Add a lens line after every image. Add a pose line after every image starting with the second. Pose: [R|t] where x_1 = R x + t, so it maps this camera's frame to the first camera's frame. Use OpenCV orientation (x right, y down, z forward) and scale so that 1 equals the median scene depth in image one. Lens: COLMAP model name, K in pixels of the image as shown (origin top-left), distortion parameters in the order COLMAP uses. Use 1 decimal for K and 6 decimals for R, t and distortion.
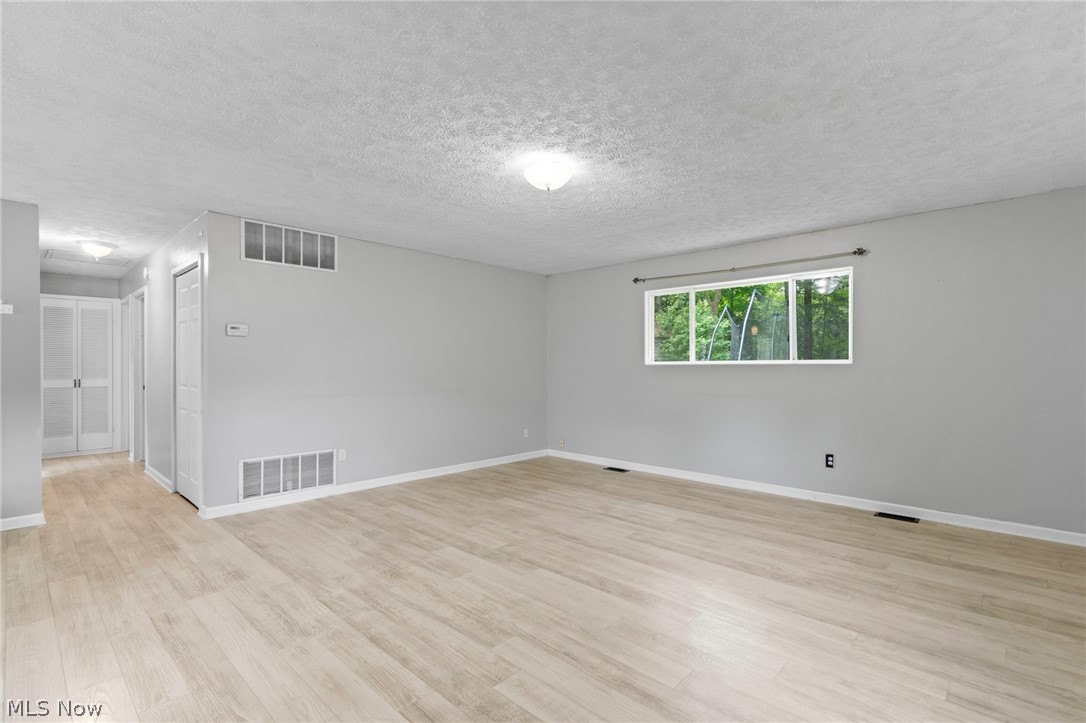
lens RADIAL K [[502.5, 0, 543.0], [0, 502.5, 364.9], [0, 0, 1]] dist [0.004494, -0.001214]
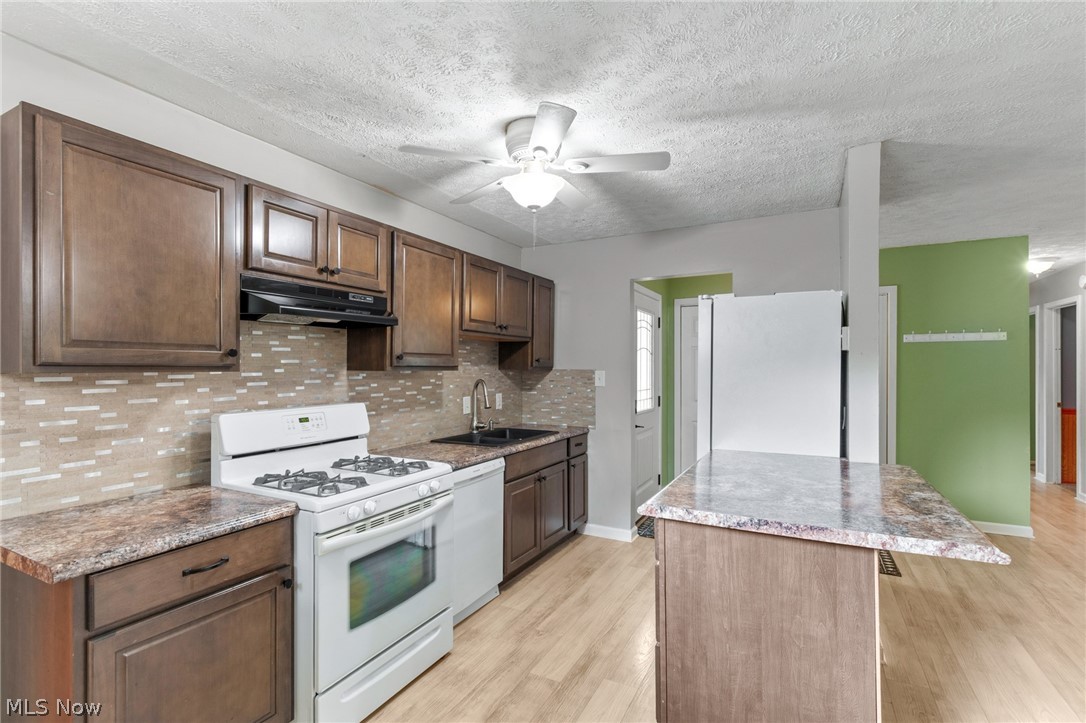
lens RADIAL K [[502.5, 0, 538.6], [0, 502.5, 368.3], [0, 0, 1]] dist [0.004494, -0.001214]
pose [[0.263744, 0.001453, -0.964592, -0.245895], [0.001335, 0.999997, 0.001871, -0.040717], [0.964592, -0.001781, 0.263742, -0.268073]]
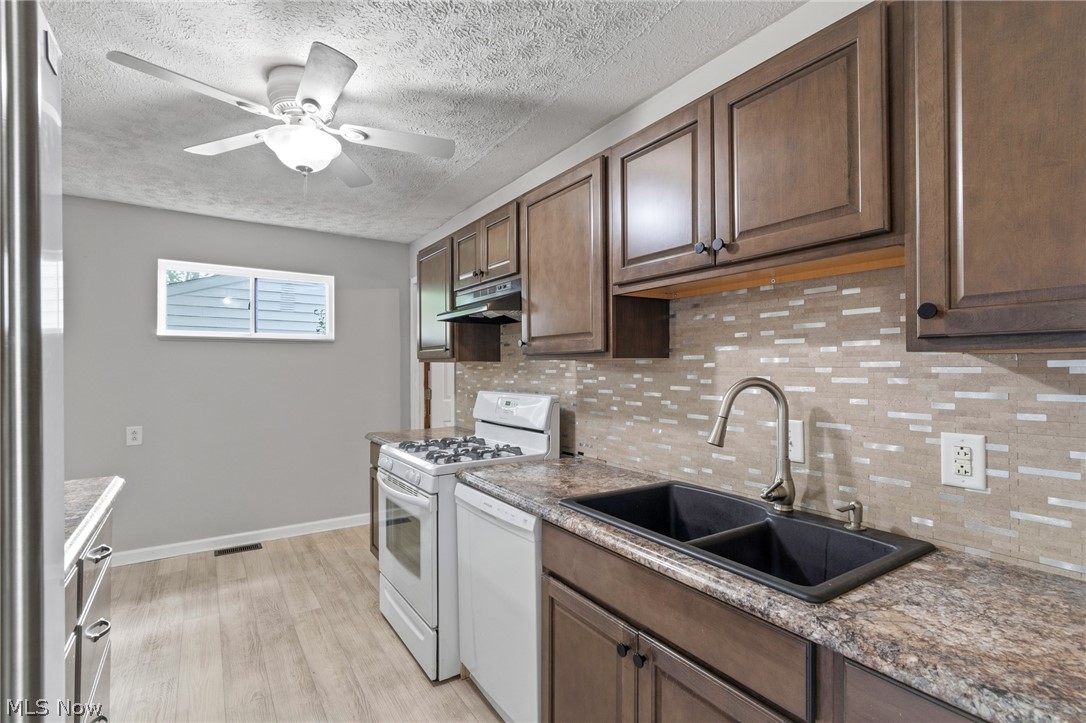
lens RADIAL K [[502.5, 0, 540.8], [0, 502.5, 367.1], [0, 0, 1]] dist [0.004494, -0.001214]
pose [[-0.973950, -0.000940, 0.226763, -1.107157], [-0.002472, 0.999976, -0.006471, -0.023748], [-0.226751, -0.006863, -0.973928, 0.290477]]
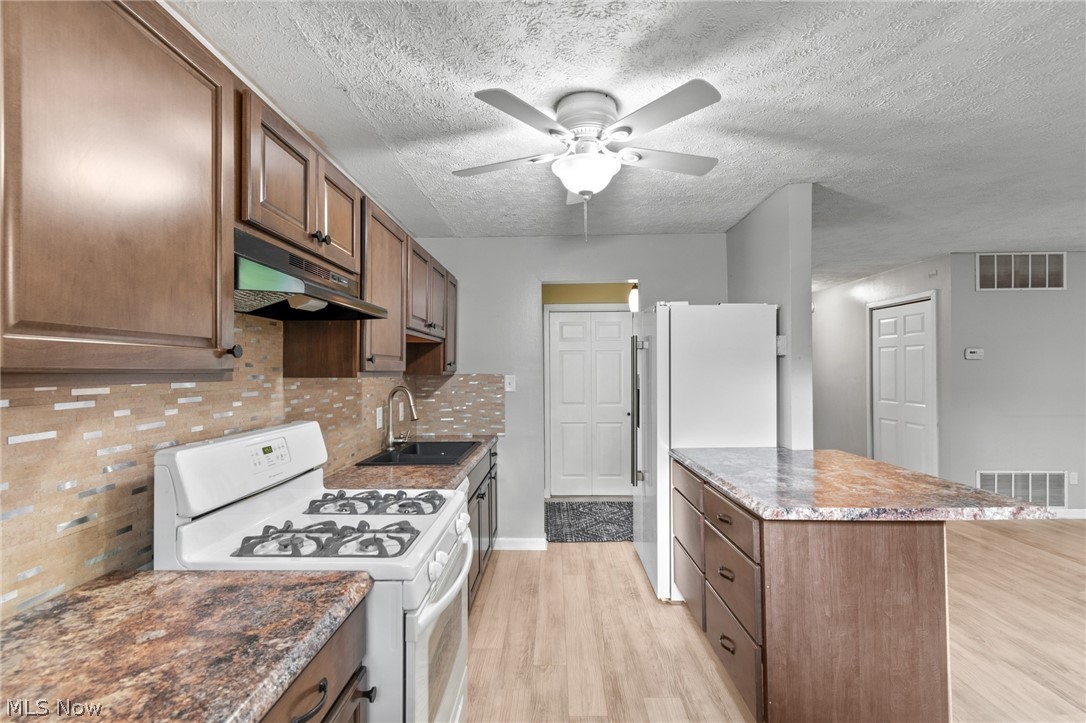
lens RADIAL K [[502.5, 0, 541.7], [0, 502.5, 367.4], [0, 0, 1]] dist [0.004494, -0.001214]
pose [[0.668386, -0.009509, -0.743754, -0.441321], [0.007409, 0.999954, -0.006127, -0.042044], [0.743778, -0.001415, 0.668425, -0.490461]]
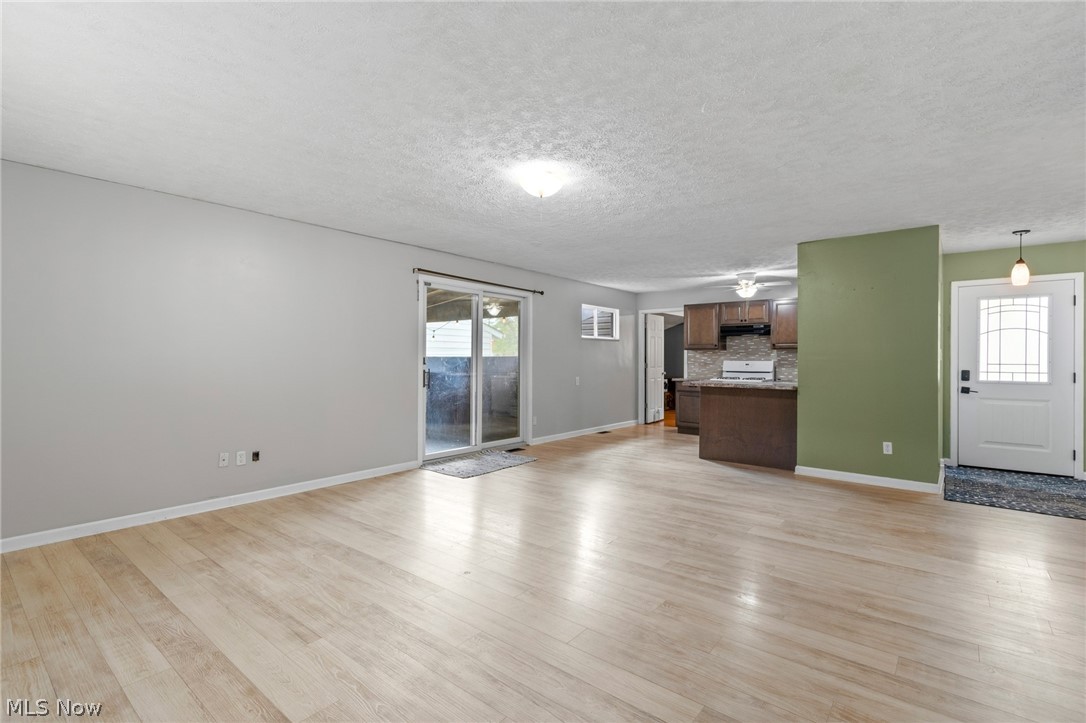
lens RADIAL K [[502.5, 0, 542.9], [0, 502.5, 359.7], [0, 0, 1]] dist [0.004494, -0.001214]
pose [[-0.997518, -0.003620, -0.070317, 0.062976], [-0.003703, 0.999993, 0.001049, 0.003871], [0.070313, 0.001307, -0.997524, 1.593523]]
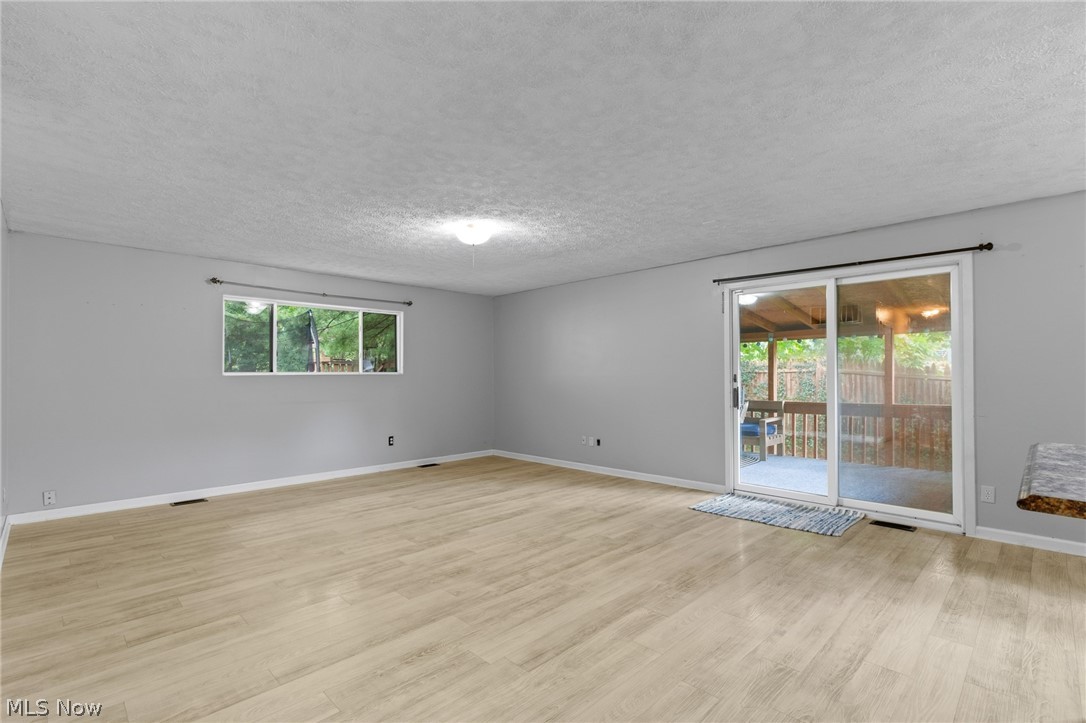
lens RADIAL K [[502.5, 0, 542.0], [0, 502.5, 367.1], [0, 0, 1]] dist [0.004494, -0.001214]
pose [[0.032332, 0.015608, 0.999355, -1.014253], [0.003351, 0.999871, -0.015725, 0.000267], [-0.999472, 0.003858, 0.032276, 0.588082]]
